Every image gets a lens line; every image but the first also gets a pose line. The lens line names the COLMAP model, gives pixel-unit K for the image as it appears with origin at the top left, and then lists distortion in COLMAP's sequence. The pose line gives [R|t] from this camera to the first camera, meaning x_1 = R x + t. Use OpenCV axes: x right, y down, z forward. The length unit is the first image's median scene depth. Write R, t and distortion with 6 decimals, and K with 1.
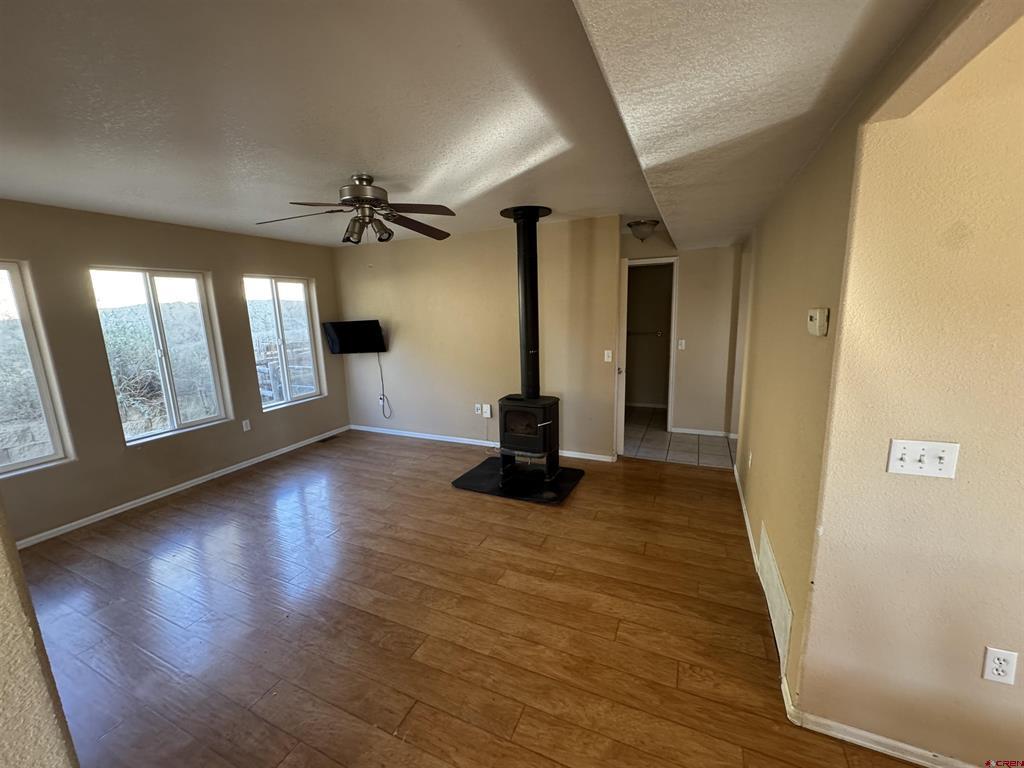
lens RADIAL K [[405.8, 0, 512.0], [0, 405.8, 384.0], [0, 0, 1]] dist [-0.000688, 0.000134]
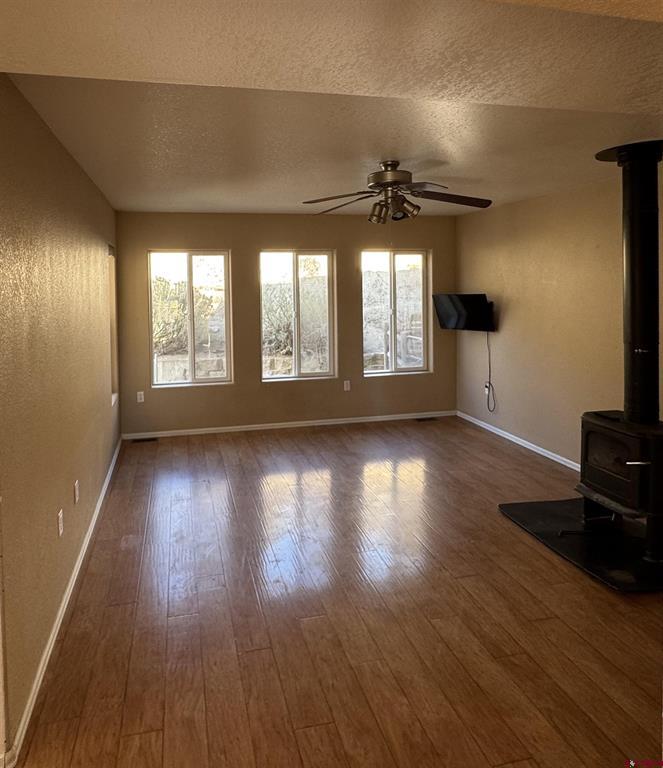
lens RADIAL K [[550.7, 0, 330.2], [0, 550.7, 304.6], [0, 0, 1]] dist [0.032935, -0.002623]
pose [[0.592823, 0.052261, -0.803636, 0.514627], [-0.150726, 0.987459, -0.046971, -0.037941], [0.791102, 0.148974, 0.593265, 0.056431]]
